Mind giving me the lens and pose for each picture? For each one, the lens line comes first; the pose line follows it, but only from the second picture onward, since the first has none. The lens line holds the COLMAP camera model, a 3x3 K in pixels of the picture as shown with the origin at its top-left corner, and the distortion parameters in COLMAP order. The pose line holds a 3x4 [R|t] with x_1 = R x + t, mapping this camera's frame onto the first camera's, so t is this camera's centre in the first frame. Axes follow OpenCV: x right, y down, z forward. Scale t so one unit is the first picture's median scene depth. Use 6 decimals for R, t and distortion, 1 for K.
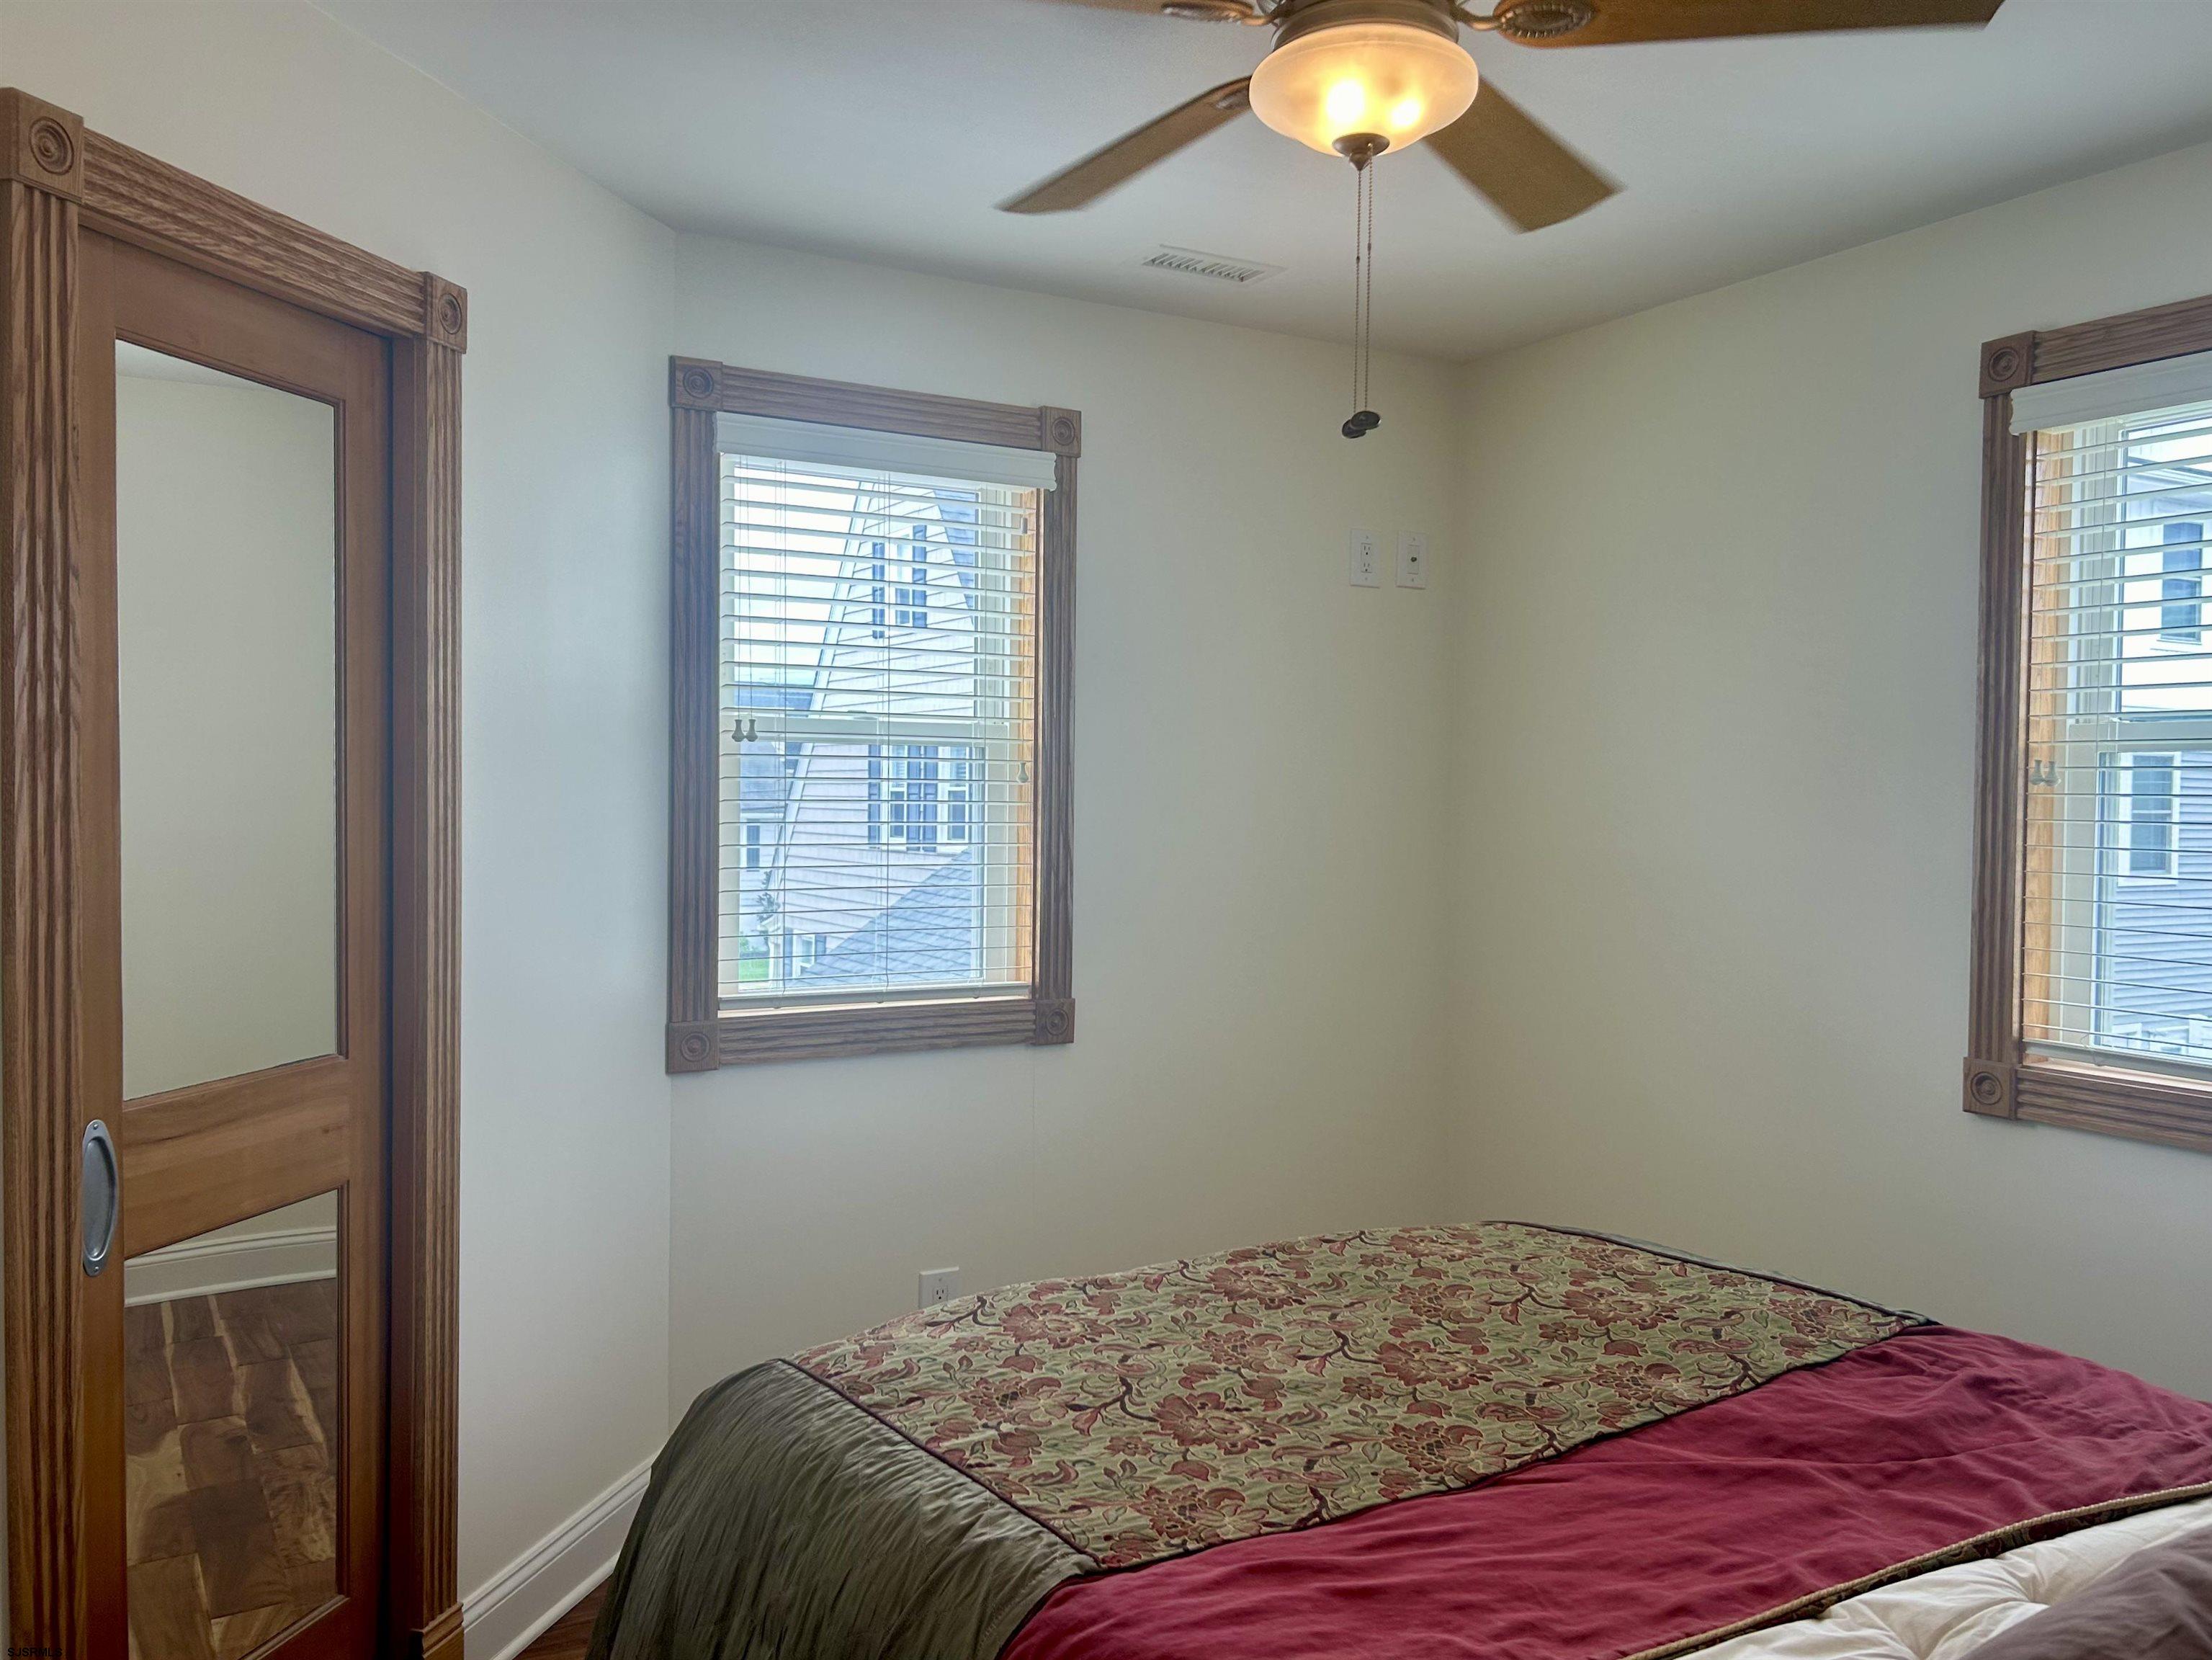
lens RADIAL K [[1663.0, 0, 1105.7], [0, 1663.0, 819.0], [0, 0, 1]] dist [0.092662, -0.089375]
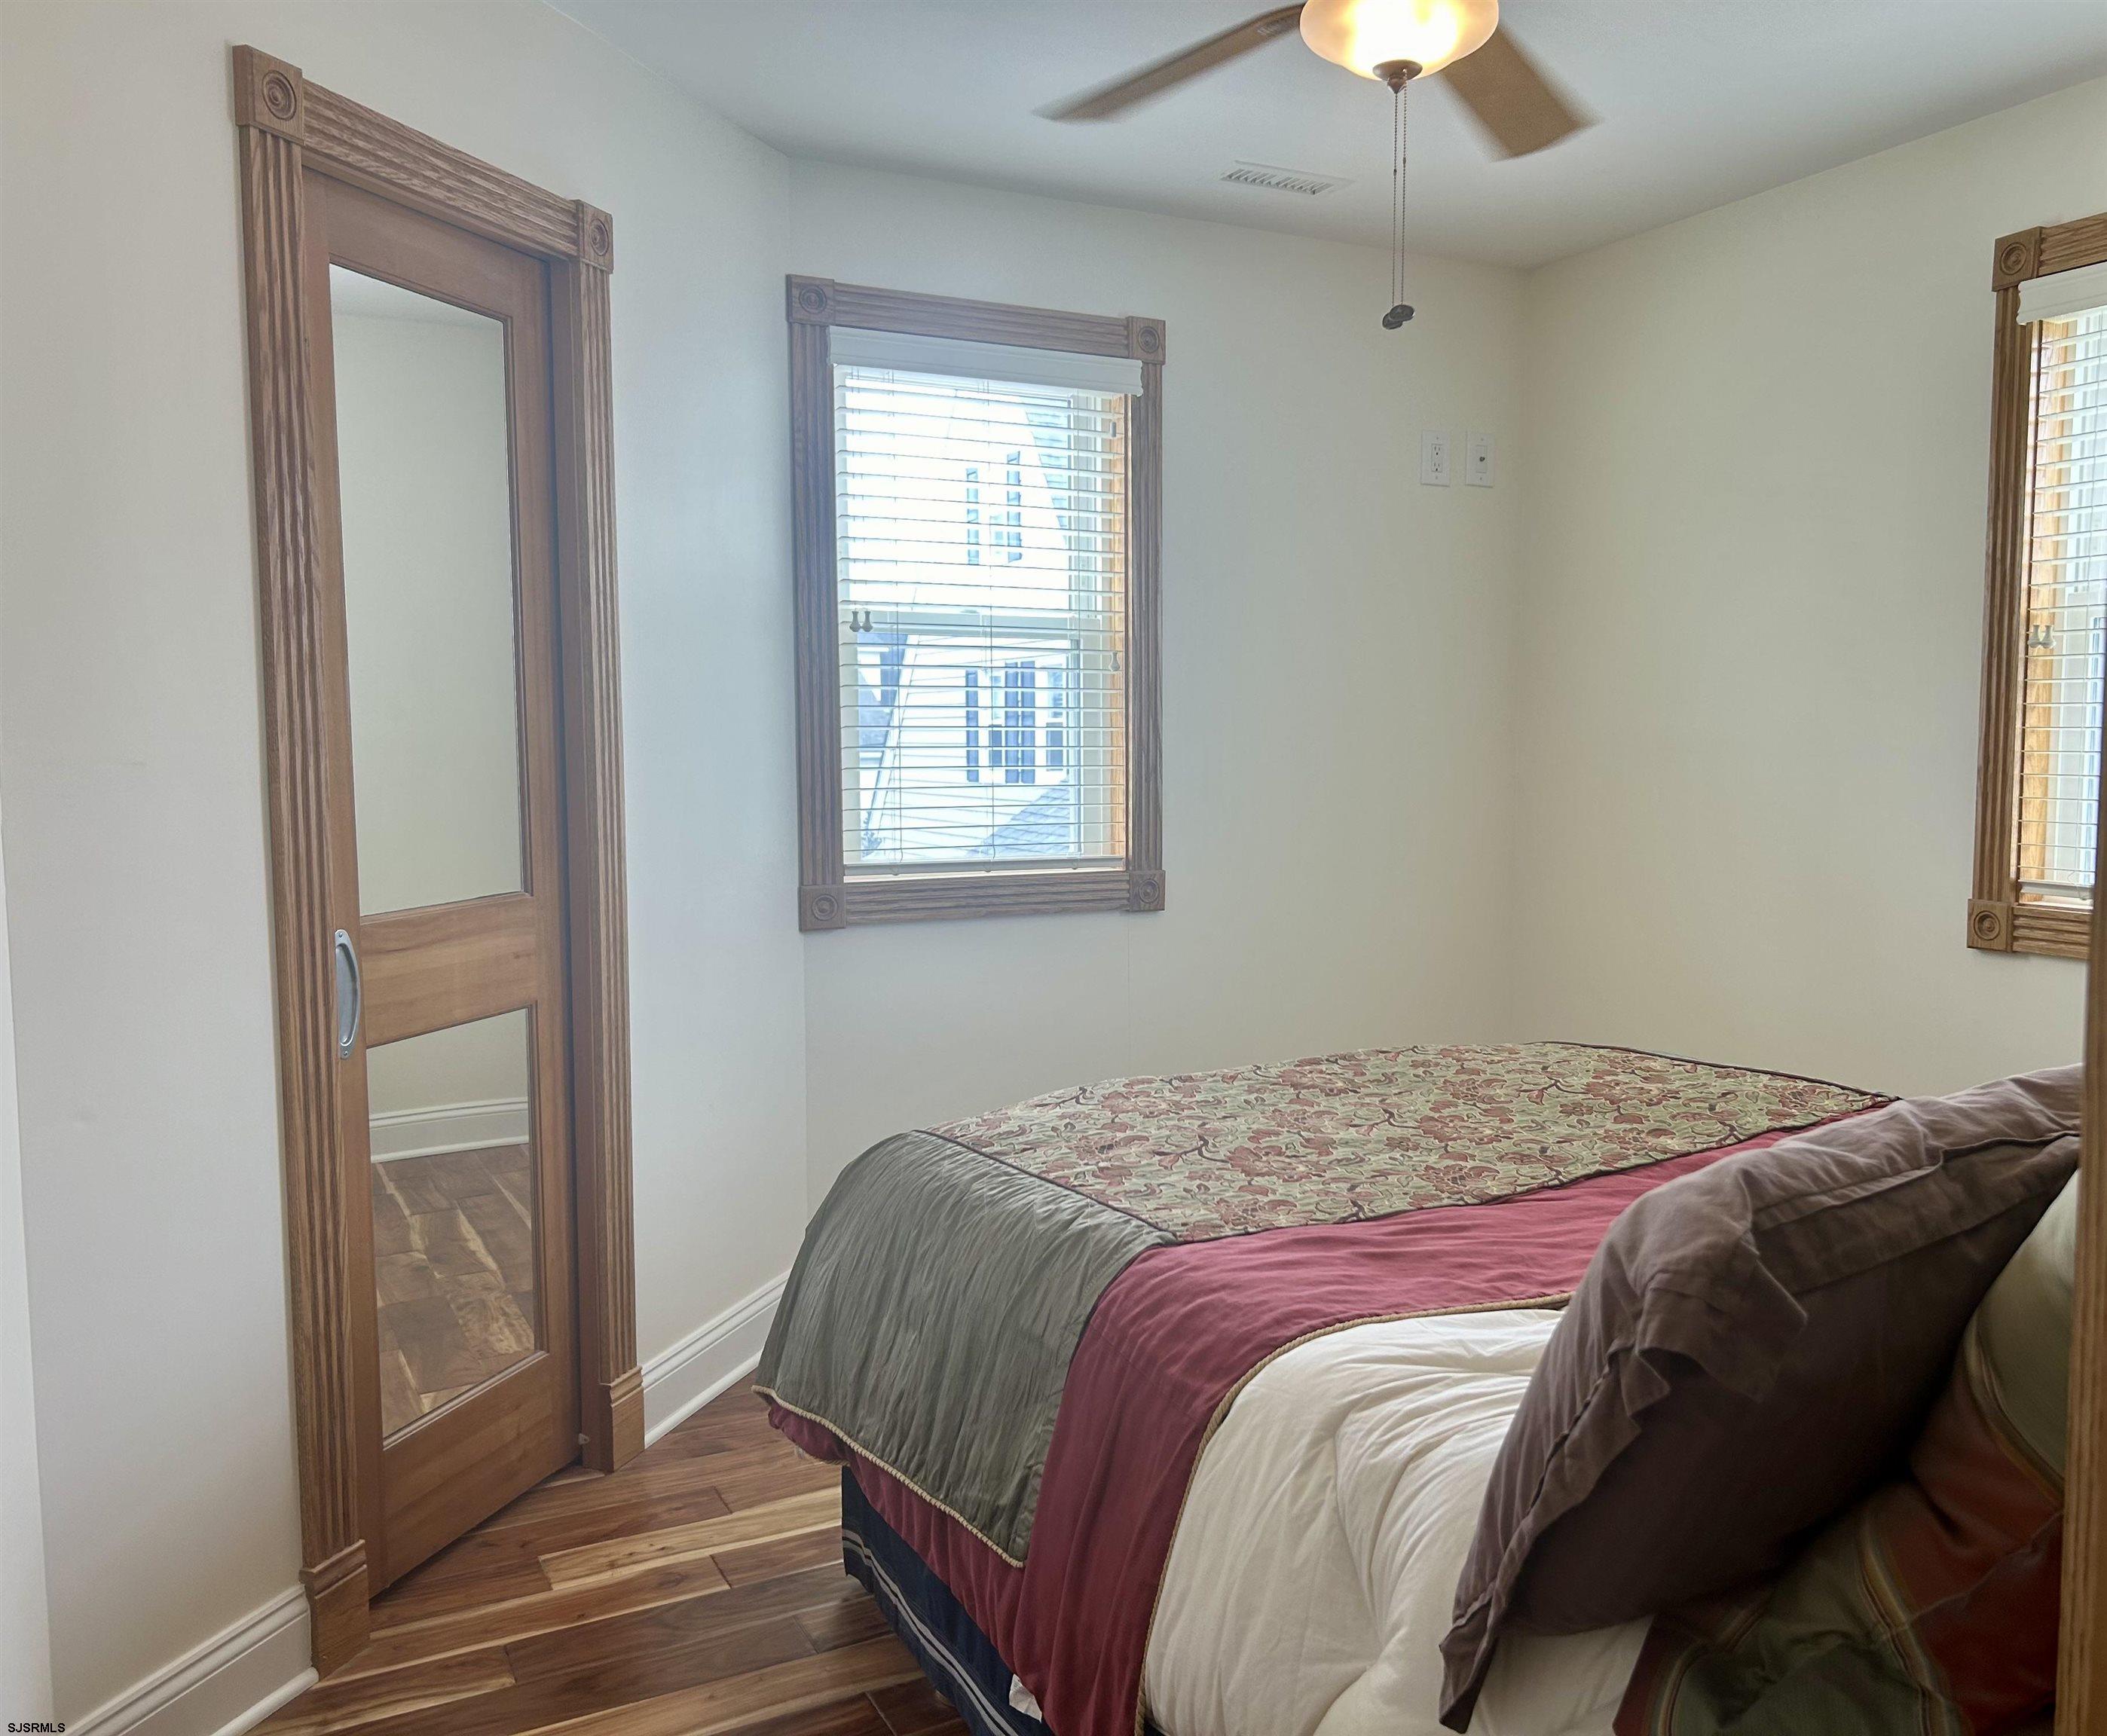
lens RADIAL K [[1758.8, 0, 1164.1], [0, 1758.8, 870.0], [0, 0, 1]] dist [0.093606, -0.101828]
pose [[0.999586, -0.008644, -0.027435, 0.016356], [0.010020, 0.998679, 0.050404, 0.065710], [0.026963, -0.050658, 0.998352, -0.198505]]
